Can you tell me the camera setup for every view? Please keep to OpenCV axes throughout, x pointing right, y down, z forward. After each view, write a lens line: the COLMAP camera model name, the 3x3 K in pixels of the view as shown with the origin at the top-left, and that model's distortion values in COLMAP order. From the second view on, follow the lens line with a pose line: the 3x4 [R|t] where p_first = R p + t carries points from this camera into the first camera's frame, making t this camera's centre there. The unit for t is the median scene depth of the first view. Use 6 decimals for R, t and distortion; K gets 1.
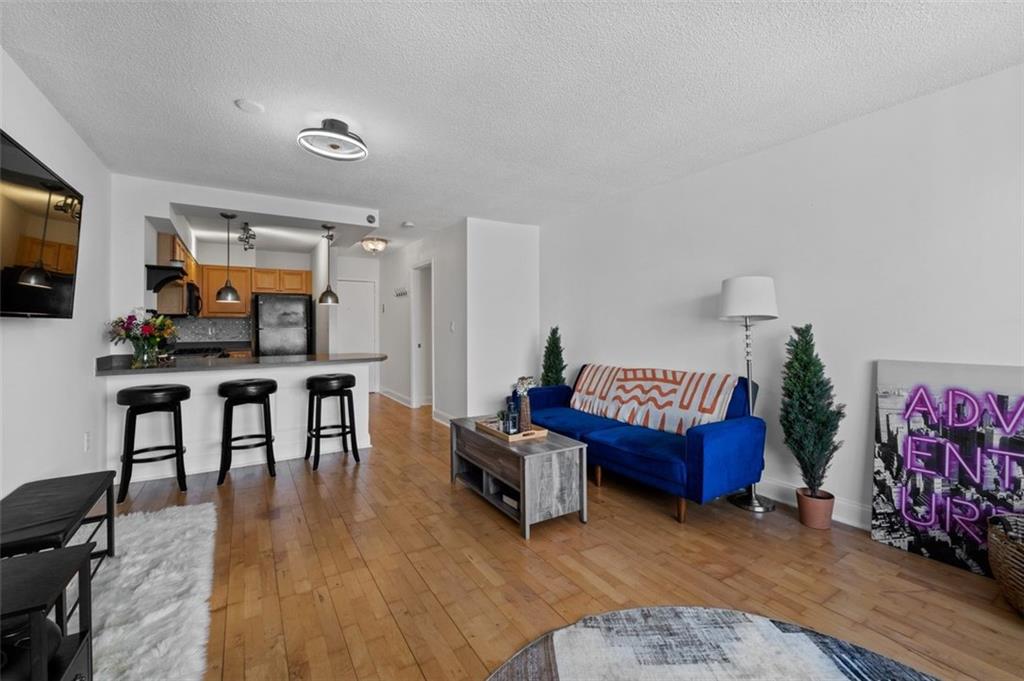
lens RADIAL K [[433.8, 0, 517.4], [0, 433.8, 333.1], [0, 0, 1]] dist [-0.004781, -0.000124]
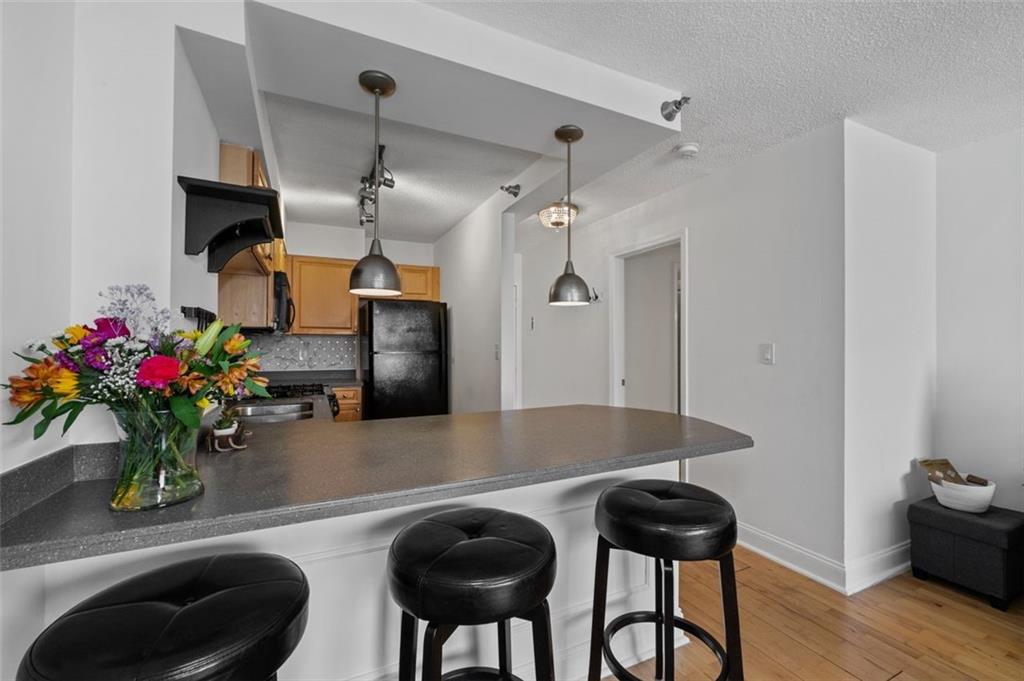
lens RADIAL K [[433.8, 0, 516.0], [0, 433.8, 346.8], [0, 0, 1]] dist [-0.004781, -0.000124]
pose [[0.992599, 0.006250, -0.121281, -0.487904], [-0.008135, 0.999854, -0.015049, -0.016789], [0.121169, 0.015924, 0.992504, 0.610797]]
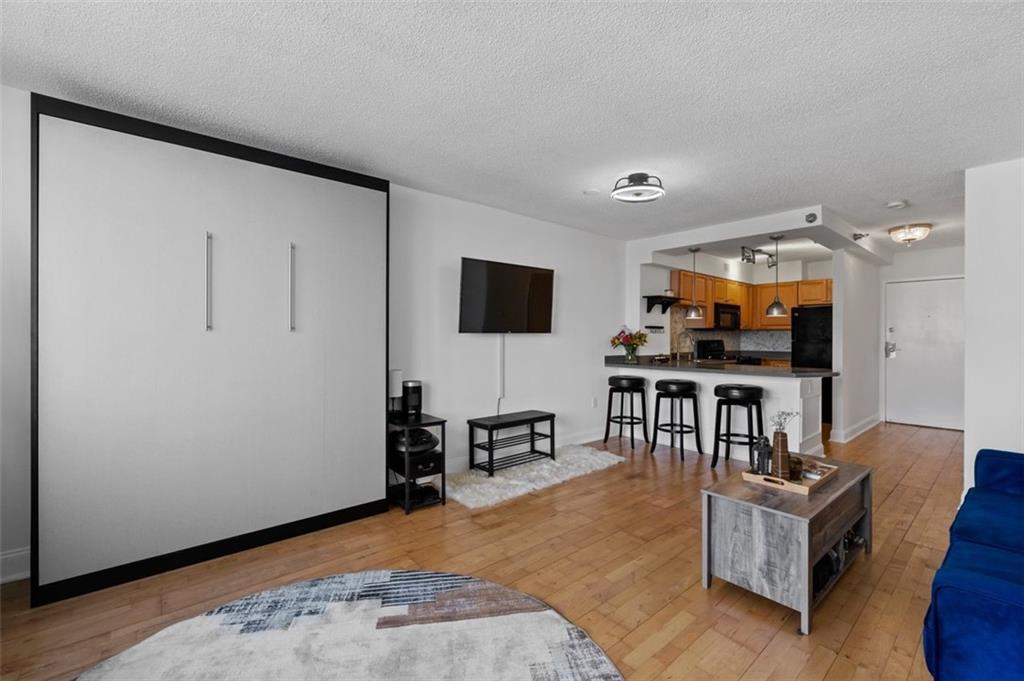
lens RADIAL K [[433.8, 0, 521.3], [0, 433.8, 339.3], [0, 0, 1]] dist [-0.004781, -0.000124]
pose [[0.152062, 0.009735, -0.988323, 0.506754], [-0.021225, 0.999753, 0.006582, -0.008775], [0.988143, 0.019976, 0.152231, 0.314507]]
